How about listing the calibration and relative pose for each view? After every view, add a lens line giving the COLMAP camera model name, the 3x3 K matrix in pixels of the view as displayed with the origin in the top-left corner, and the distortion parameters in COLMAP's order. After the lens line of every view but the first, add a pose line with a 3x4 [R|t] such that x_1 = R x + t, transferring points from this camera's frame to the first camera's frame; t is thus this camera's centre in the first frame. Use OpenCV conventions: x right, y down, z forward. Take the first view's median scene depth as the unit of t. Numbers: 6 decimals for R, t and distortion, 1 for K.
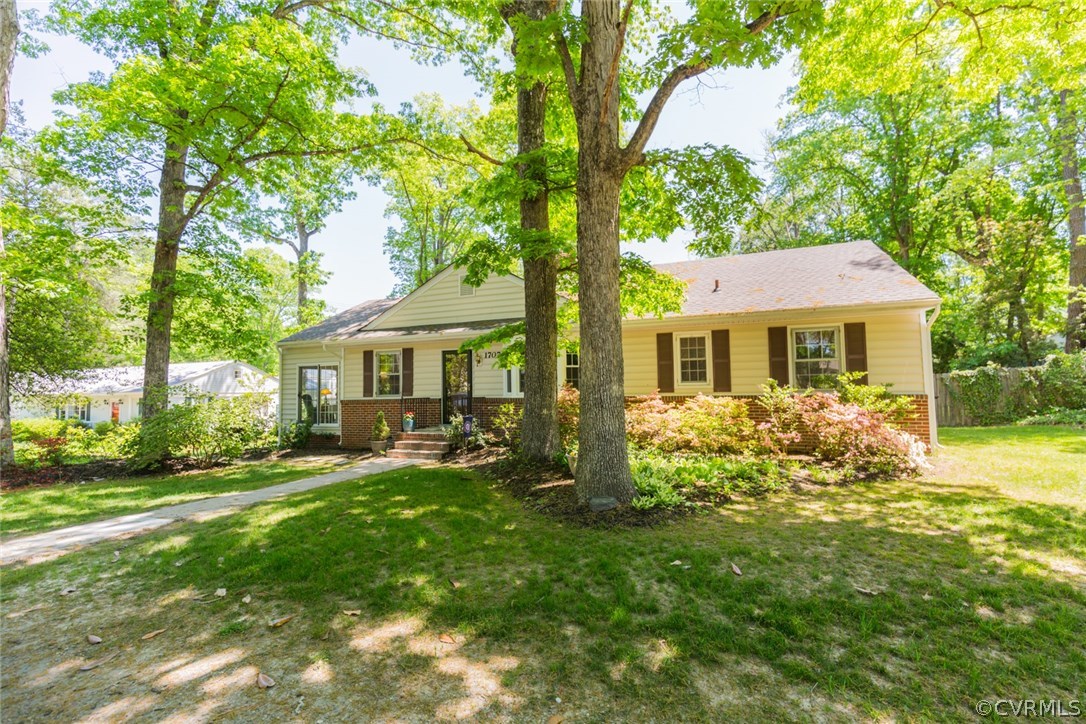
lens RADIAL K [[493.1, 0, 528.8], [0, 493.1, 366.8], [0, 0, 1]] dist [0.011590, -0.003803]
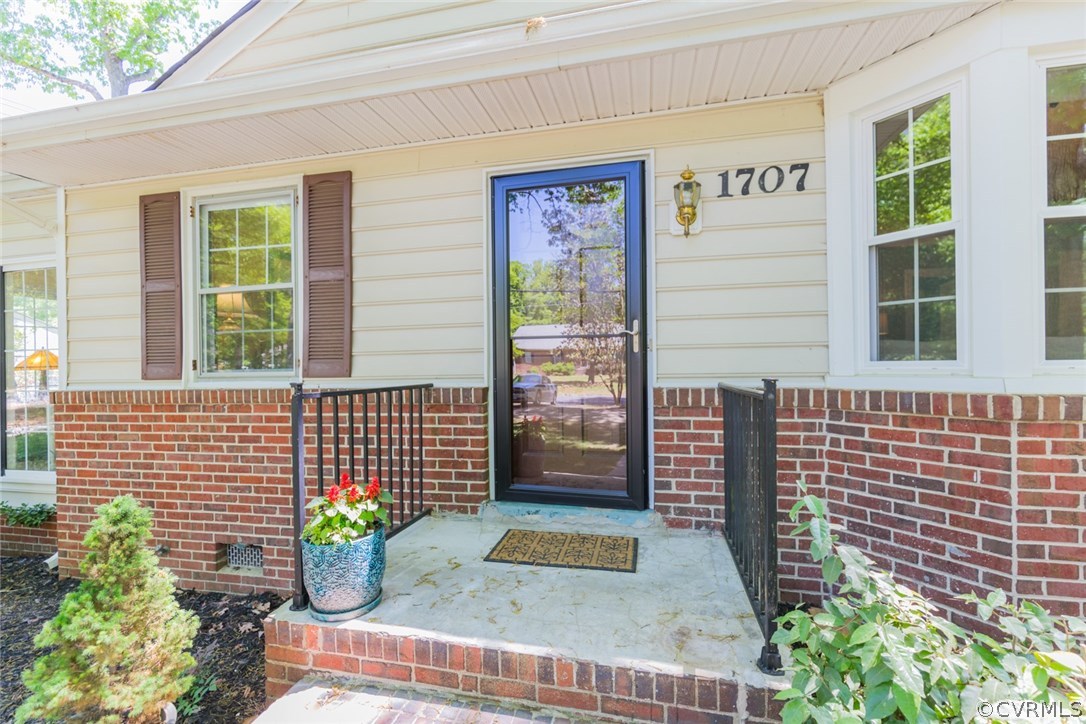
lens RADIAL K [[493.1, 0, 528.8], [0, 493.1, 366.8], [0, 0, 1]] dist [0.011590, -0.003803]
pose [[0.987588, 0.003298, 0.157029, -0.182267], [-0.010680, 0.998876, 0.046189, 0.041303], [-0.156700, -0.047293, 0.986513, 0.727575]]
